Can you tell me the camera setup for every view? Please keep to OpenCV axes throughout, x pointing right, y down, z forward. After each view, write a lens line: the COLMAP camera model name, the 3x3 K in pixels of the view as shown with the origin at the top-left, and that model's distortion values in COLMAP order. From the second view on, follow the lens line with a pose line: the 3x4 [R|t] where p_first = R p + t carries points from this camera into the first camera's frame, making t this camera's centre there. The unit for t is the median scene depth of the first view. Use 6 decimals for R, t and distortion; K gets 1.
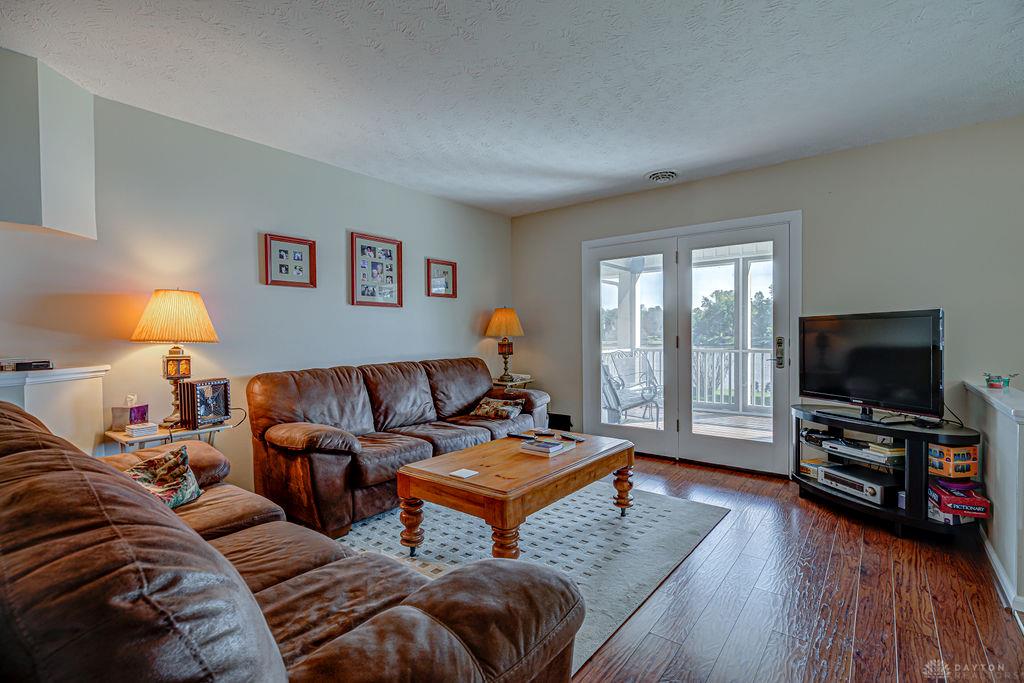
lens RADIAL K [[476.4, 0, 514.7], [0, 476.4, 338.1], [0, 0, 1]] dist [-0.003459, -0.000376]
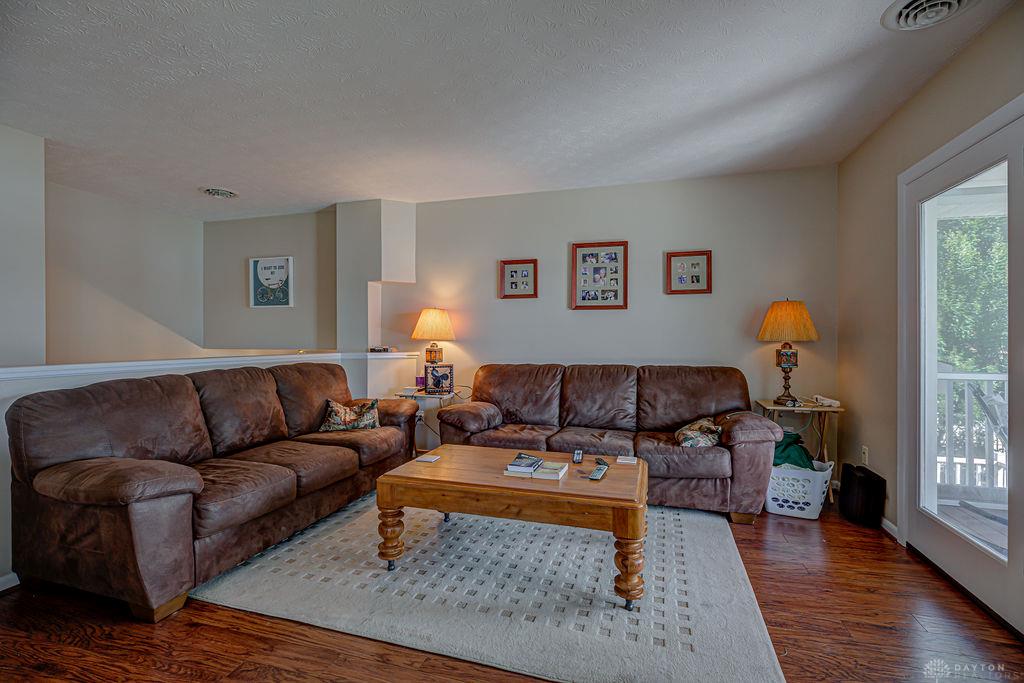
lens RADIAL K [[472.3, 0, 515.4], [0, 472.3, 327.1], [0, 0, 1]] dist [-0.004788, -0.000624]
pose [[0.364040, -0.008655, -0.931343, 0.611310], [-0.013823, 0.999796, -0.014695, -0.010558], [0.931281, 0.018224, 0.363846, 0.460376]]
